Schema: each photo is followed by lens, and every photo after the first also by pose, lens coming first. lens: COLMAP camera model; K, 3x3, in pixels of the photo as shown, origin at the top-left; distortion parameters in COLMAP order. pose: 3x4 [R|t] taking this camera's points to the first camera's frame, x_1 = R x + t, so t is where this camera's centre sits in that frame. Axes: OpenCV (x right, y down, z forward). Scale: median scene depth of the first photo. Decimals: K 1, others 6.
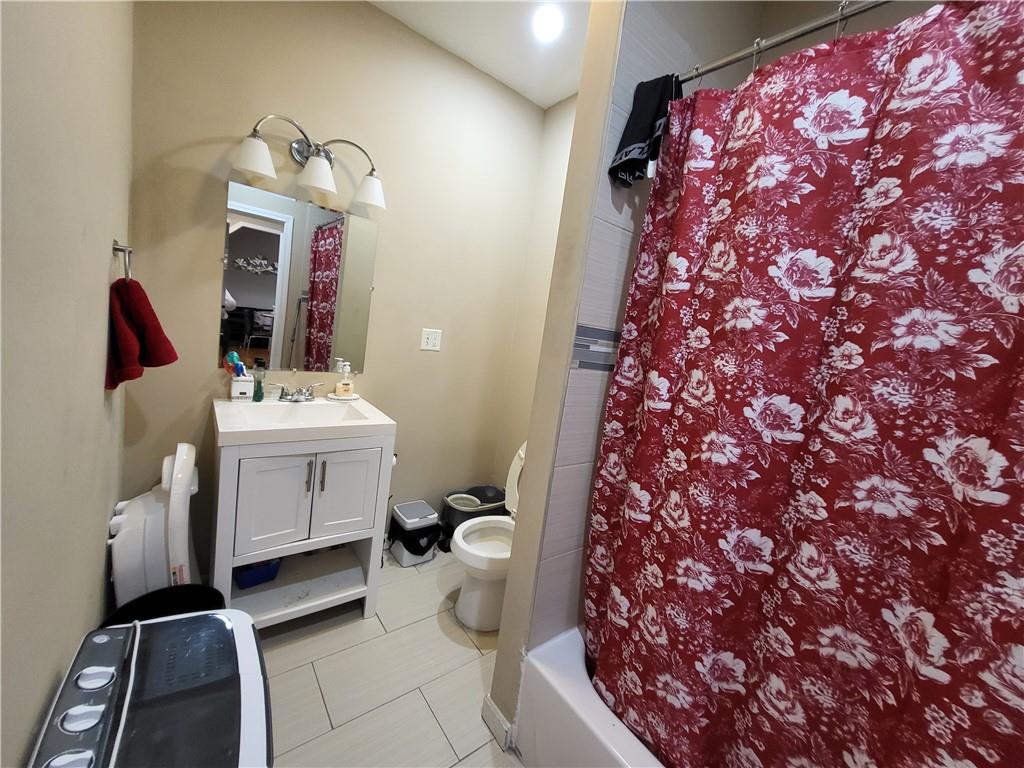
lens RADIAL K [[404.6, 0, 512.0], [0, 404.6, 369.6], [0, 0, 1]] dist [0.000081, -0.000013]
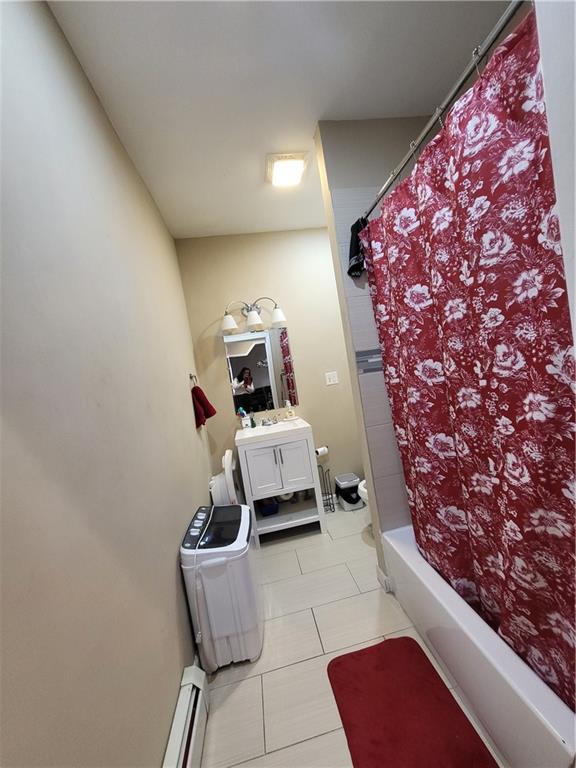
lens RADIAL K [[303.5, 0, 298.9], [0, 303.5, 378.9], [0, 0, 1]] dist [0.000081, -0.000013]
pose [[0.836381, -0.260715, -0.482176, 0.560344], [0.218632, 0.965315, -0.142712, 0.151313], [0.502659, 0.013943, 0.864372, -0.362627]]
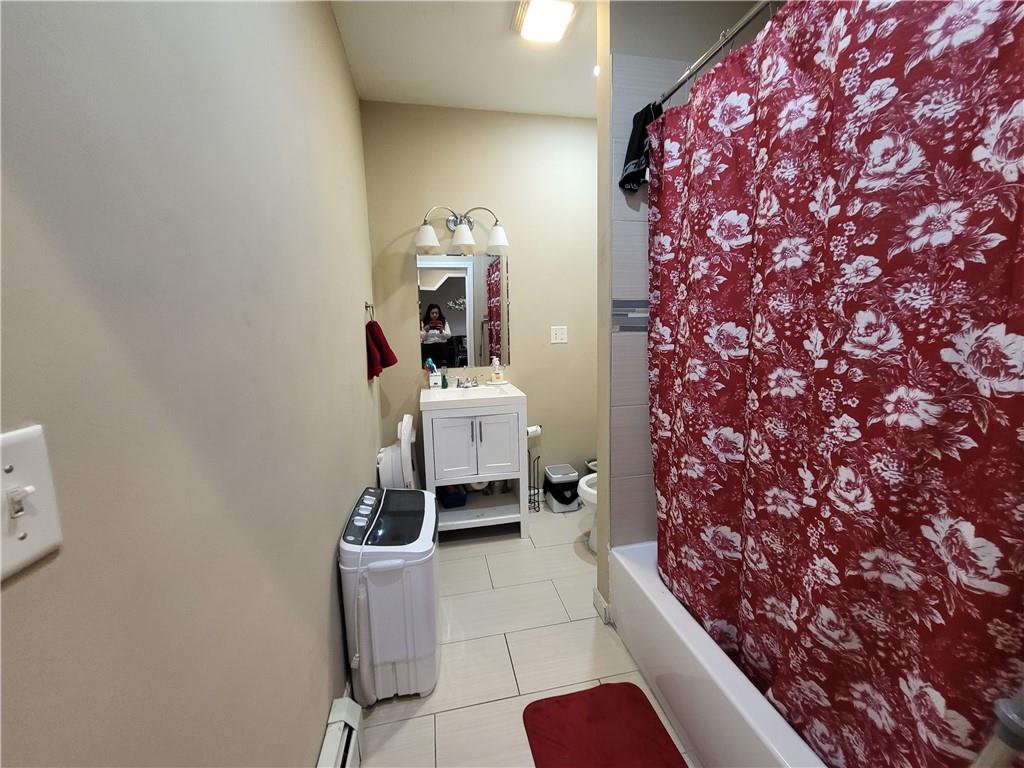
lens RADIAL K [[404.6, 0, 512.4], [0, 404.6, 366.9], [0, 0, 1]] dist [0.000081, -0.000013]
pose [[0.882369, -0.111798, -0.457085, 0.431018], [0.097800, 0.993726, -0.054257, 0.144263], [0.460283, 0.003172, 0.887766, -0.344724]]
